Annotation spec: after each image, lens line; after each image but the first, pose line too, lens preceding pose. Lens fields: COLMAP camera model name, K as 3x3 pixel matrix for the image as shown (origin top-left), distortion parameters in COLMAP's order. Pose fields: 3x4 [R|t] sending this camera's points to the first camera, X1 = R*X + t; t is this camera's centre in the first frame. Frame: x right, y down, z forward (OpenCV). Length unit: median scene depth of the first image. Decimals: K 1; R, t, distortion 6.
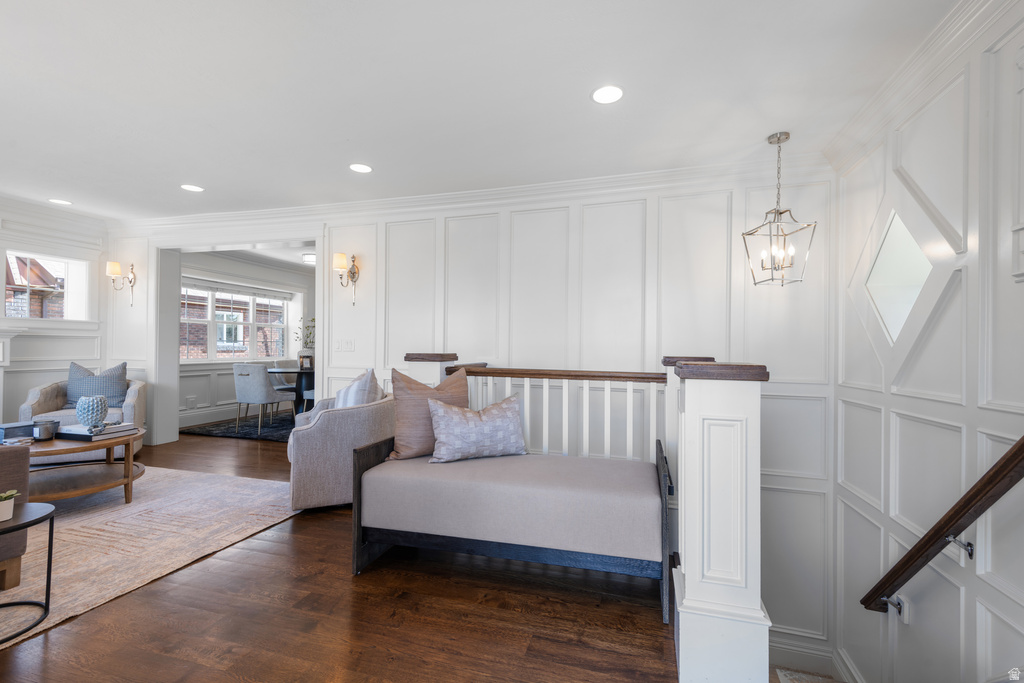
lens RADIAL K [[458.6, 0, 512.0], [0, 458.6, 341.5], [0, 0, 1]] dist [0.023442, -0.009094]
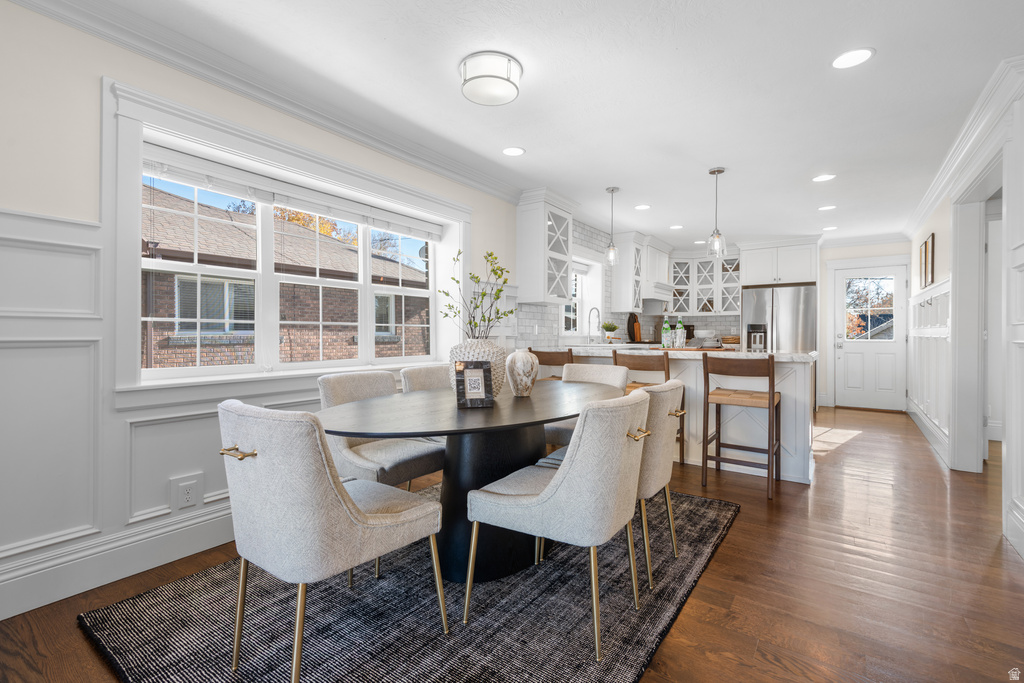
lens RADIAL K [[458.6, 0, 512.0], [0, 458.6, 341.5], [0, 0, 1]] dist [0.023442, -0.009094]
pose [[0.946910, -0.006634, -0.321432, -0.310193], [0.014676, 0.999637, 0.022601, 0.009640], [0.321165, -0.026118, 0.946663, 0.687563]]
